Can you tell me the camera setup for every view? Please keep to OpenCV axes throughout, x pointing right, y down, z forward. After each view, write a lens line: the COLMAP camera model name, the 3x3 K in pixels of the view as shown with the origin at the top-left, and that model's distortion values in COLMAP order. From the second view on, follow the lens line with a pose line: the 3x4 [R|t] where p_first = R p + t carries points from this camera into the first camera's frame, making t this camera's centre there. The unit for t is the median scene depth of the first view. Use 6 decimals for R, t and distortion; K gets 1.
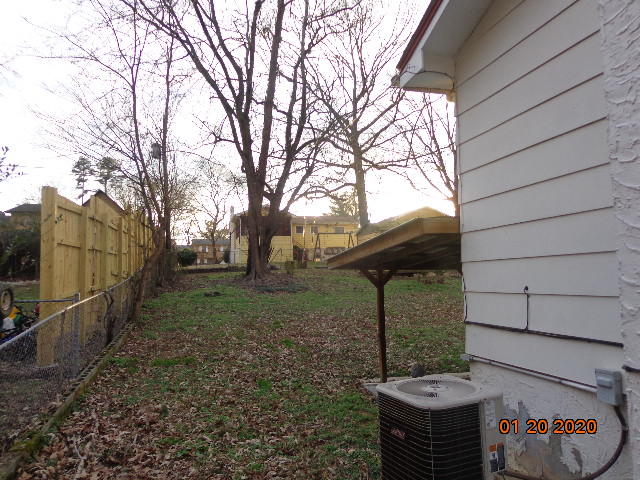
lens RADIAL K [[454.3, 0, 320.7], [0, 454.3, 241.9], [0, 0, 1]] dist [-0.004786, 0.014003]
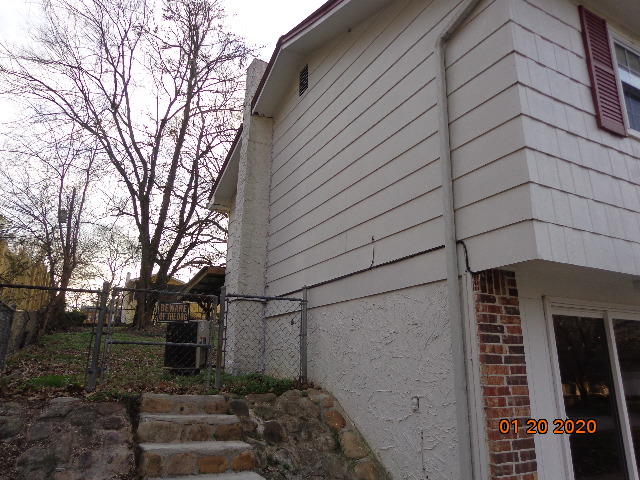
lens RADIAL K [[454.3, 0, 319.2], [0, 454.3, 238.3], [0, 0, 1]] dist [-0.004786, 0.014003]
pose [[0.976739, 0.077399, 0.199975, 0.056745], [-0.039545, 0.981607, -0.186774, 0.047374], [-0.210753, 0.174522, 0.961834, -0.280720]]
